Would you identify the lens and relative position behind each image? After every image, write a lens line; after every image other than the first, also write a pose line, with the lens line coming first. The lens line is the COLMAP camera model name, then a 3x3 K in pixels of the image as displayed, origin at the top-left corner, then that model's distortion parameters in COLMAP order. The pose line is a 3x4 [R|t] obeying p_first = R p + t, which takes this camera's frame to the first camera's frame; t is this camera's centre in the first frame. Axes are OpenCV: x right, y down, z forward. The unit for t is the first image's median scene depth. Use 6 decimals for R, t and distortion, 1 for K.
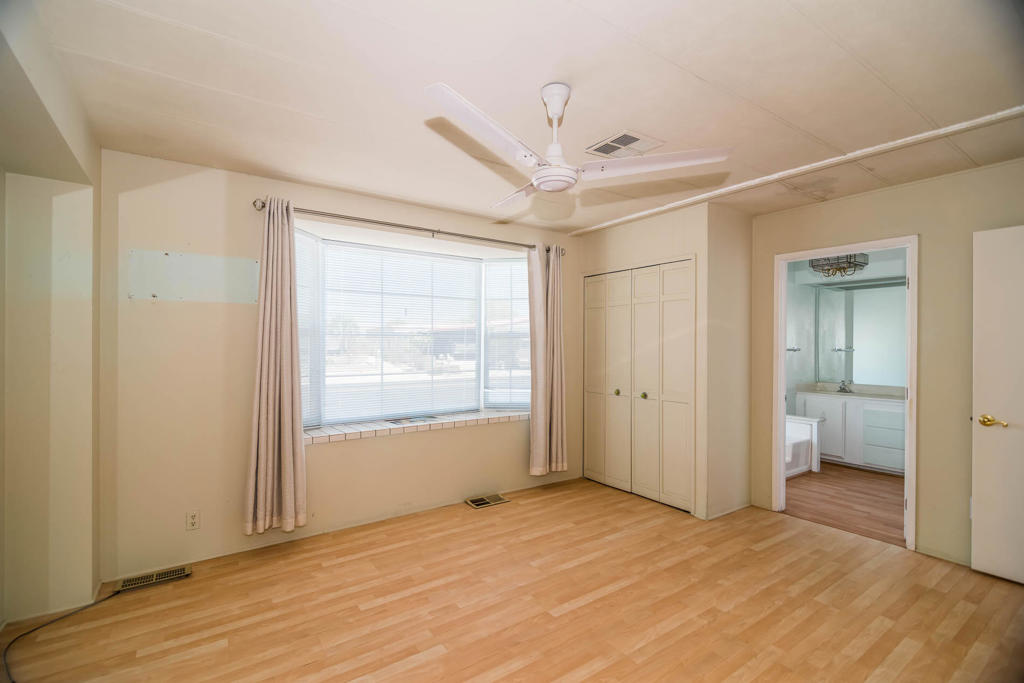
lens RADIAL K [[457.4, 0, 511.8], [0, 457.4, 344.4], [0, 0, 1]] dist [0.011411, -0.010095]
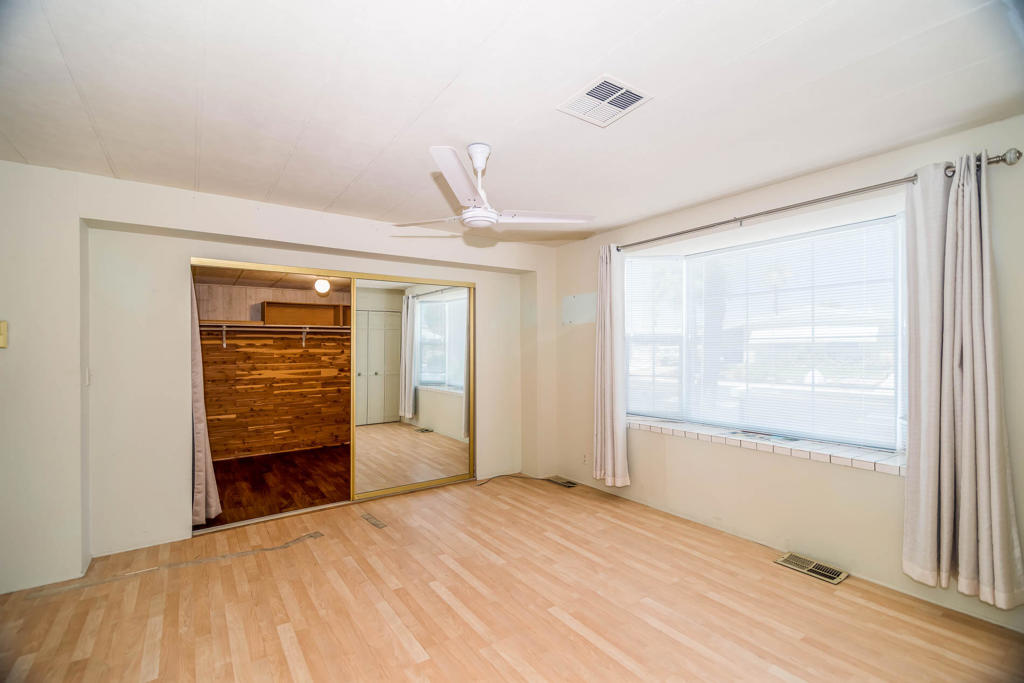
lens RADIAL K [[457.4, 0, 511.8], [0, 457.4, 344.4], [0, 0, 1]] dist [0.011411, -0.010095]
pose [[0.008255, -0.012765, -0.999884, 0.853632], [0.001017, 0.999918, -0.012757, 0.002893], [0.999965, -0.000911, 0.008268, 0.679990]]
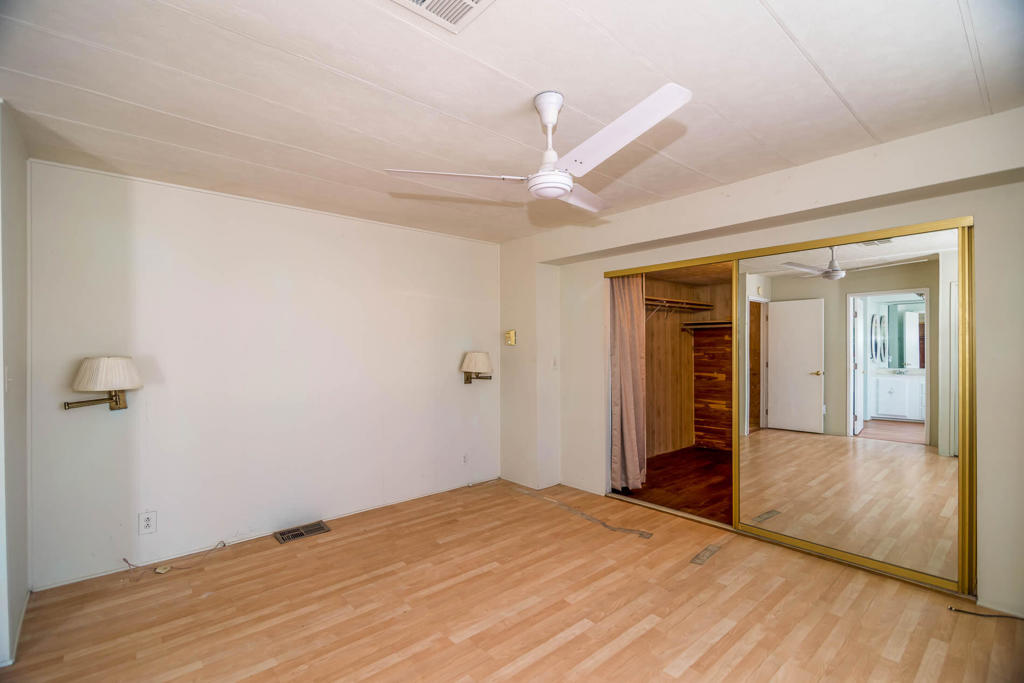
lens RADIAL K [[465.1, 0, 511.1], [0, 465.1, 347.1], [0, 0, 1]] dist [-0.002604, -0.000482]
pose [[-0.993379, 0.001911, -0.114865, 0.188331], [0.001130, 0.999976, 0.006867, -0.007337], [0.114875, 0.006692, -0.993357, 1.268529]]
